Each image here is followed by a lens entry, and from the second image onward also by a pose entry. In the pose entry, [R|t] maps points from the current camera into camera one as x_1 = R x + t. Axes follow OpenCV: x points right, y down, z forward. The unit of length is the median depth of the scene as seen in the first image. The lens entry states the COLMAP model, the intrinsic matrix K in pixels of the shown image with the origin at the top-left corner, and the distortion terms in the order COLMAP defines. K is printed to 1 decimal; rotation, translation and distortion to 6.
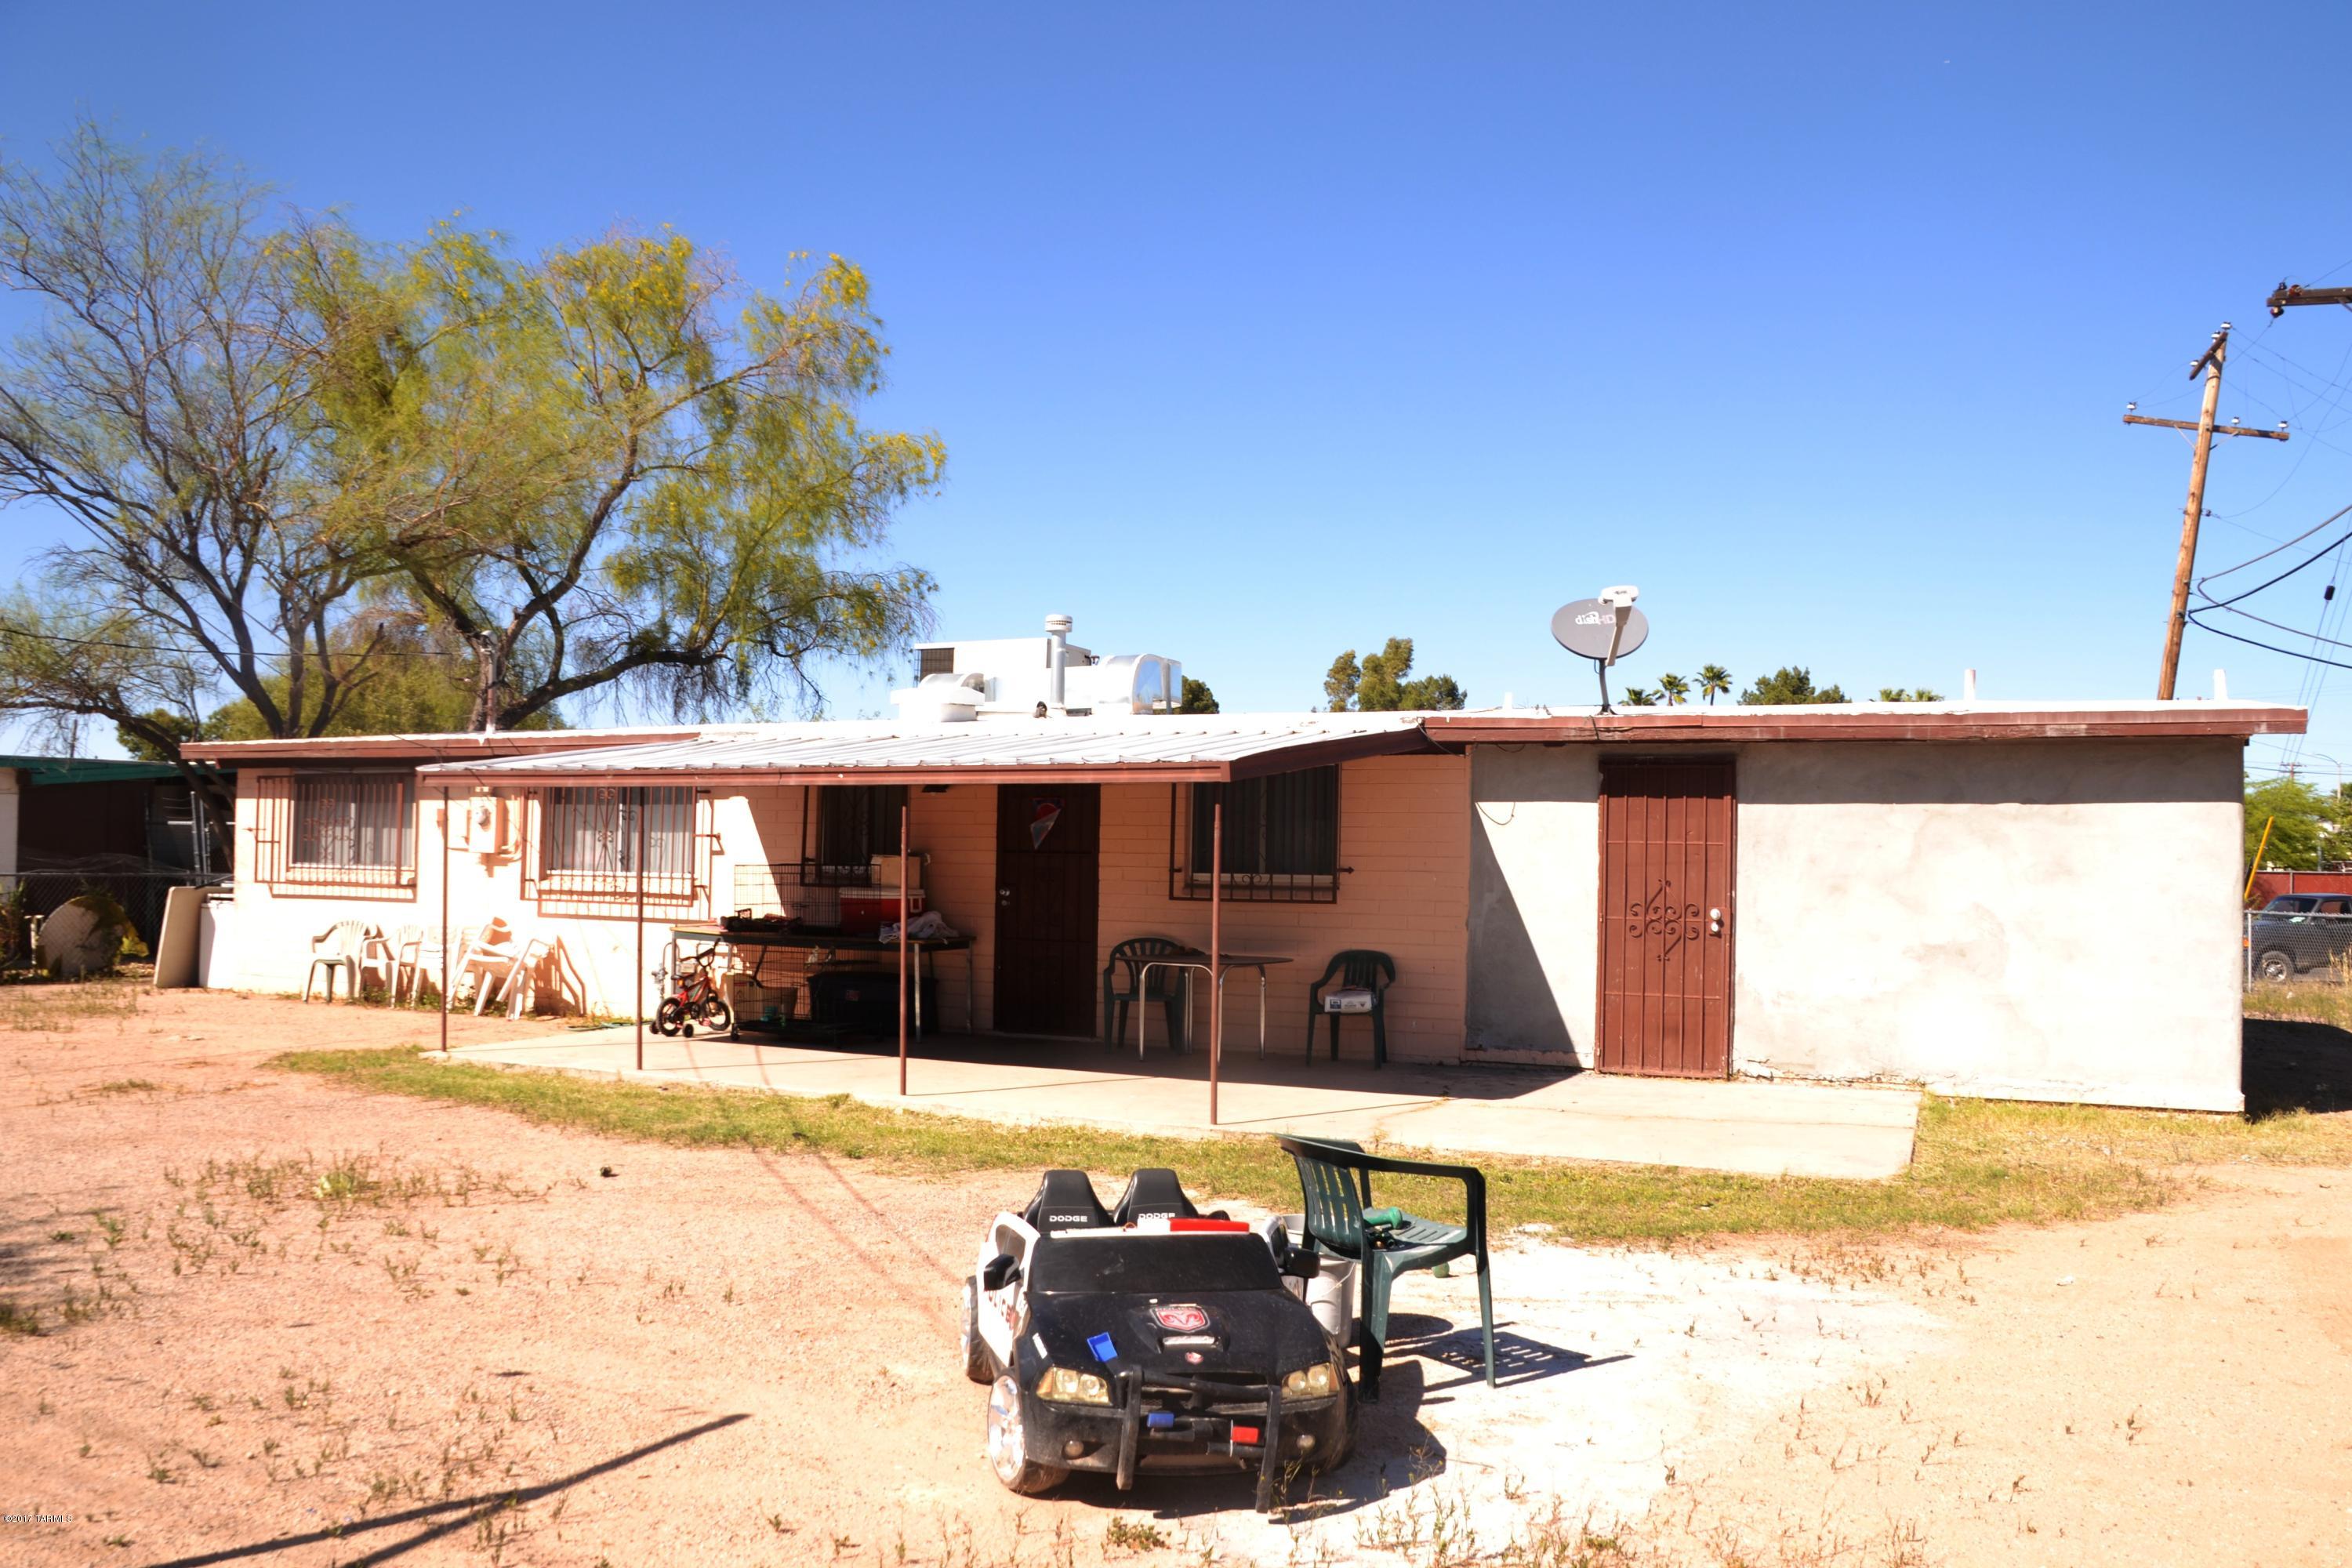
lens RADIAL K [[1948.9, 0, 1176.0], [0, 1948.9, 784.0], [0, 0, 1]] dist [-0.185804, 0.132809]
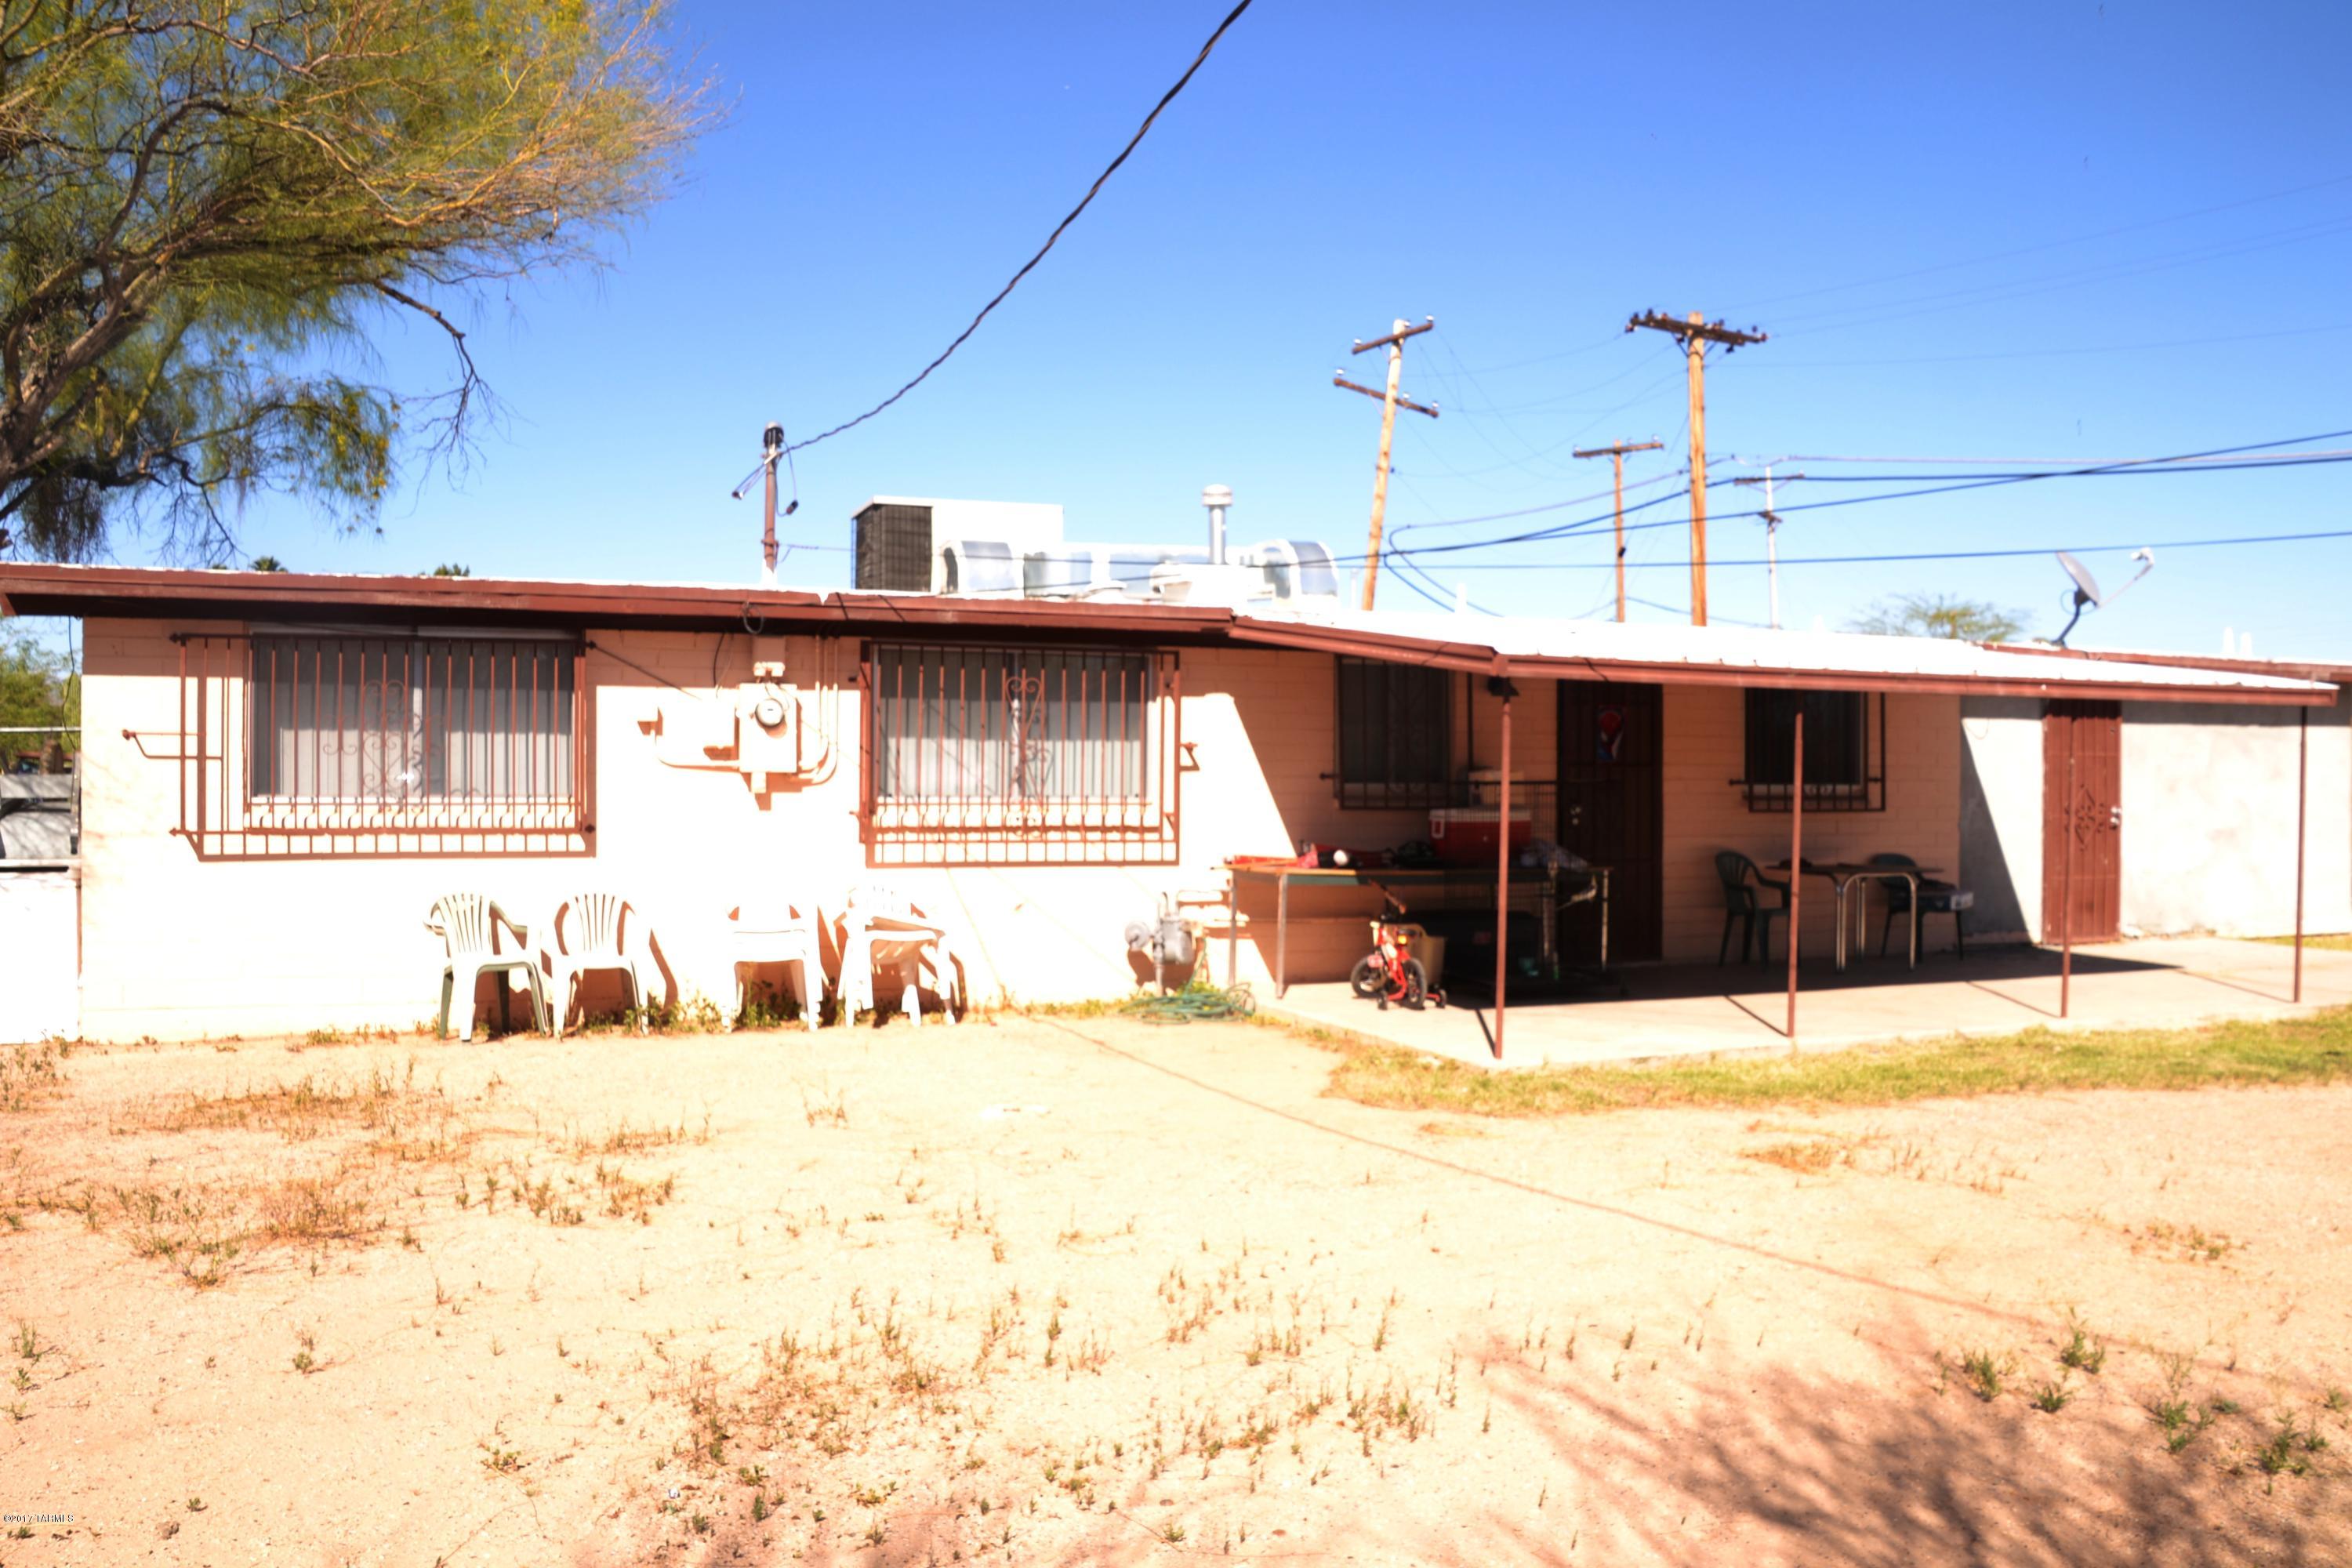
lens RADIAL K [[1948.9, 0, 1176.0], [0, 1948.9, 784.0], [0, 0, 1]] dist [-0.185804, 0.132809]
pose [[0.659387, -0.013972, 0.751674, -0.924777], [-0.023626, 0.998948, 0.039294, 0.013975], [-0.751432, -0.043669, 0.658363, 0.578315]]
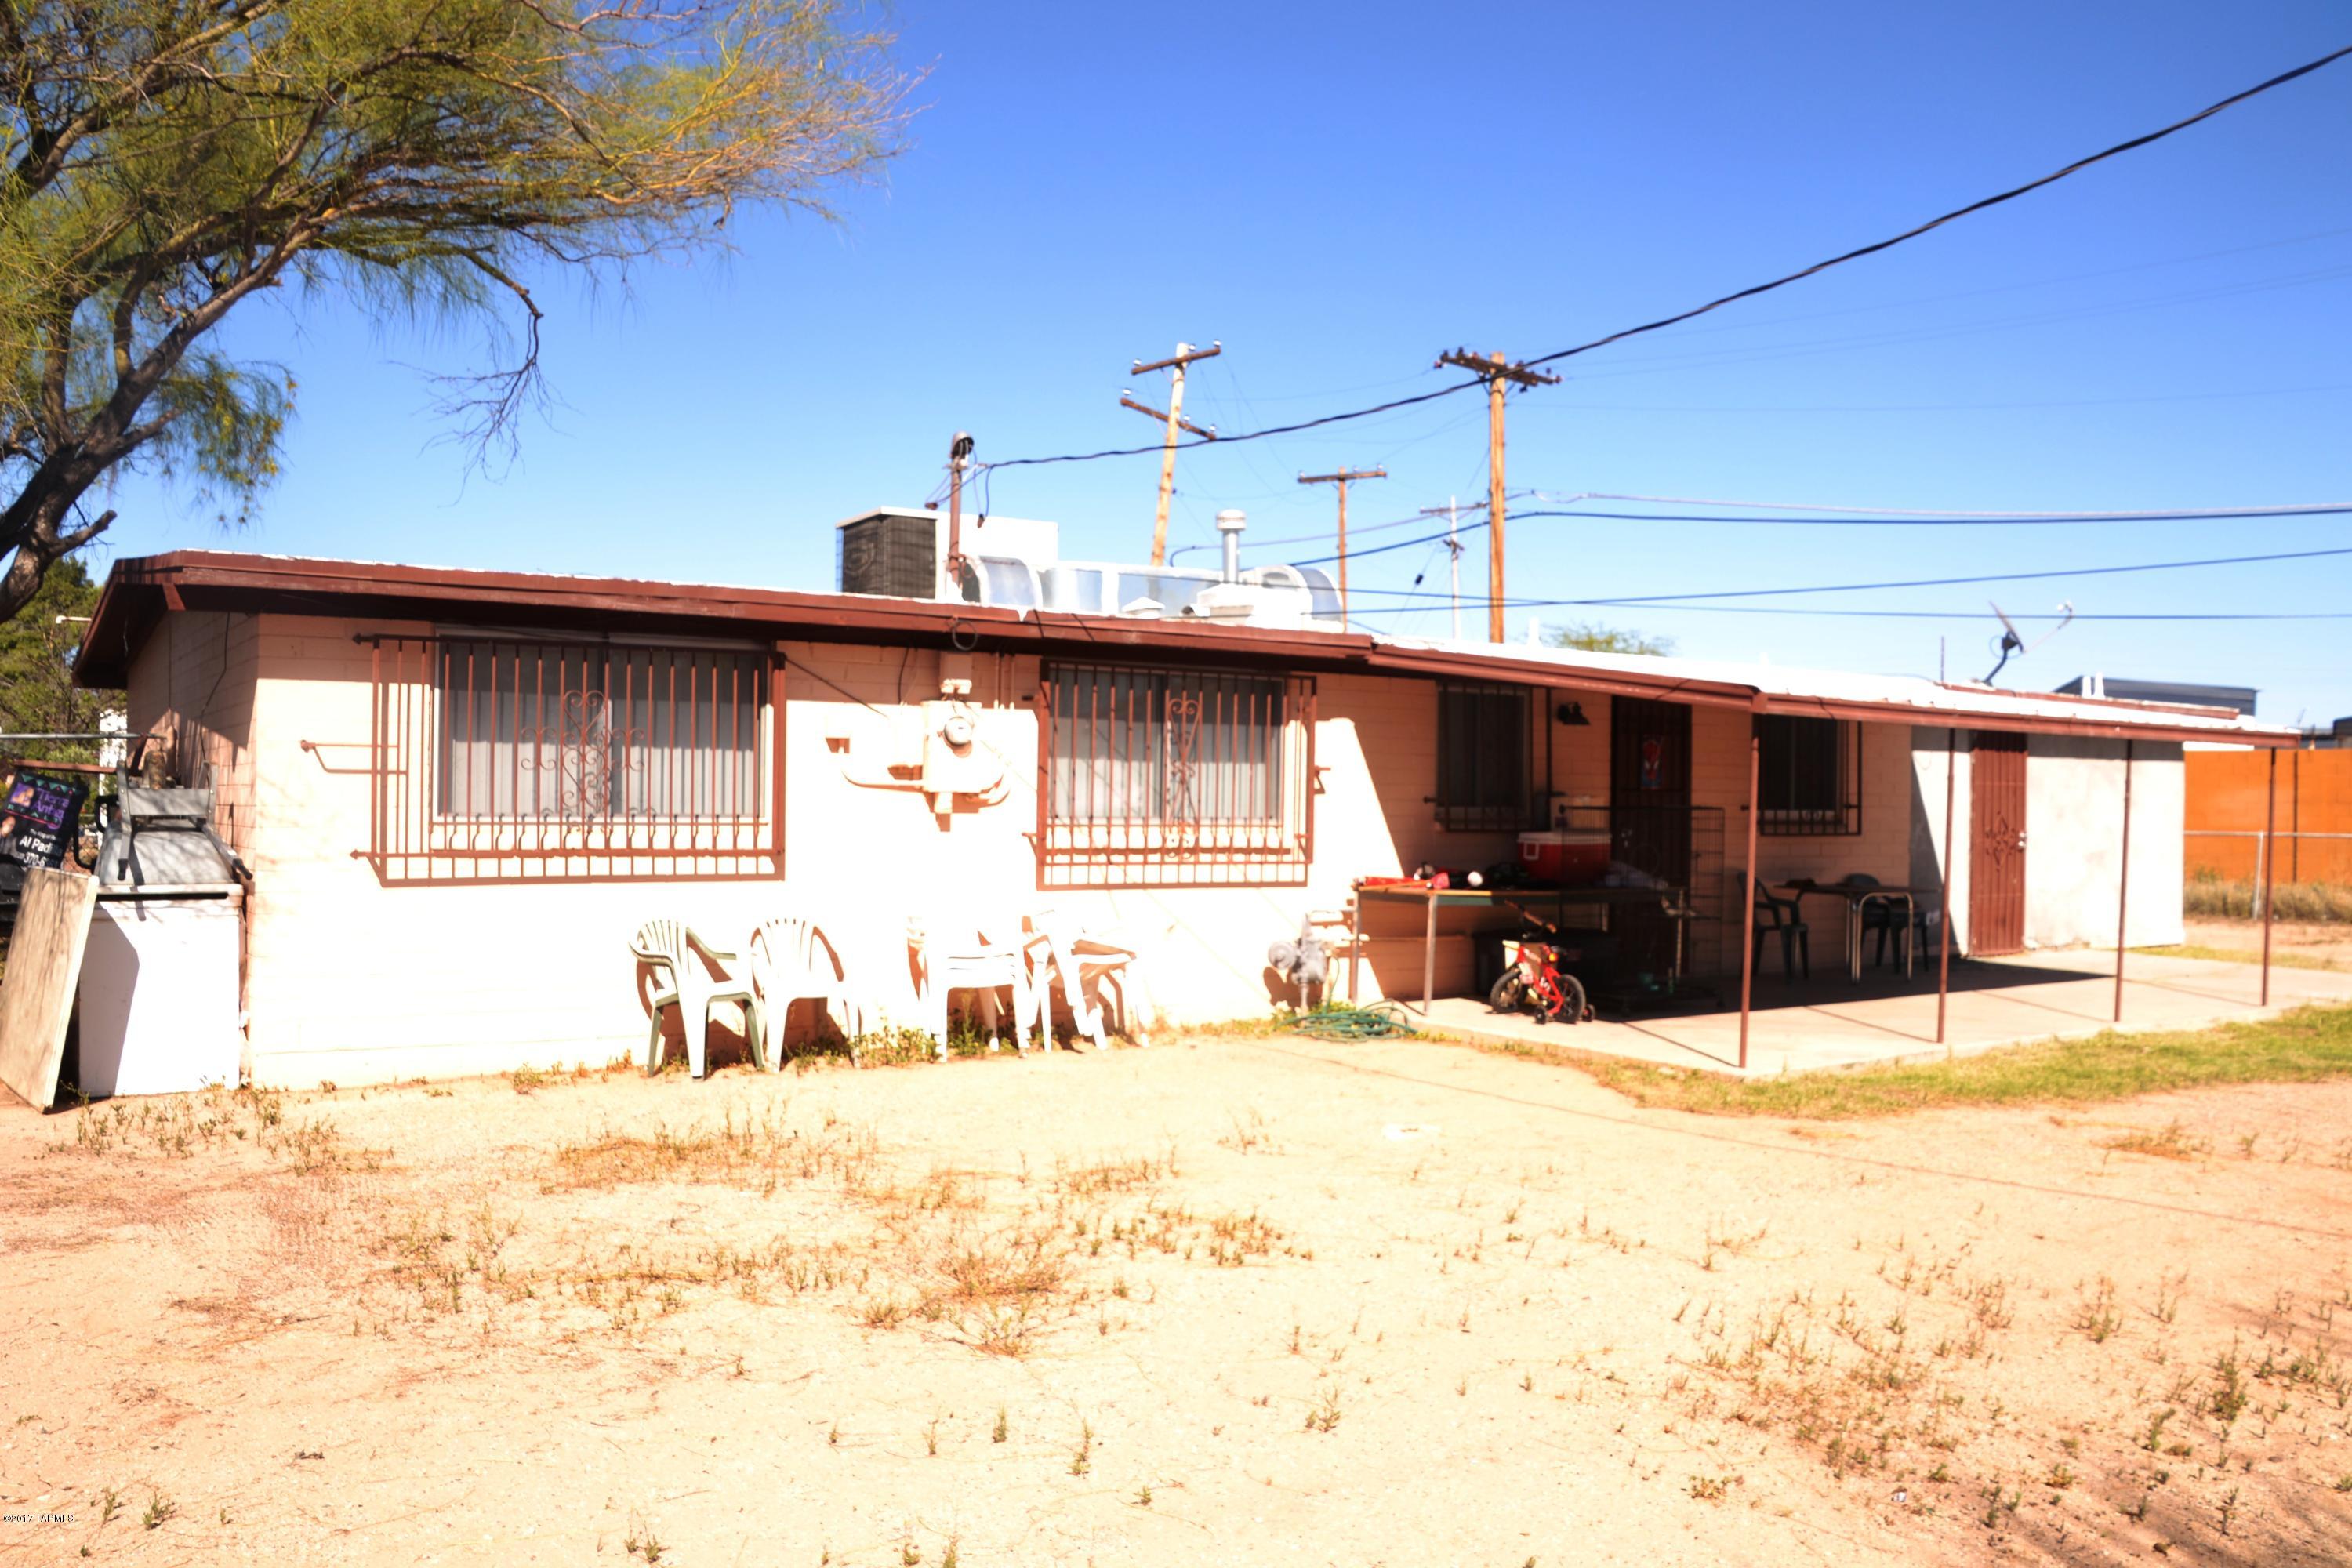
lens RADIAL K [[1942.9, 0, 1187.4], [0, 1942.9, 819.5], [0, 0, 1]] dist [-0.182620, 0.156154]
pose [[0.483475, -0.019053, 0.875151, -1.069040], [-0.040478, 0.998207, 0.044093, 0.017176], [-0.874422, -0.056742, 0.481837, 0.770019]]
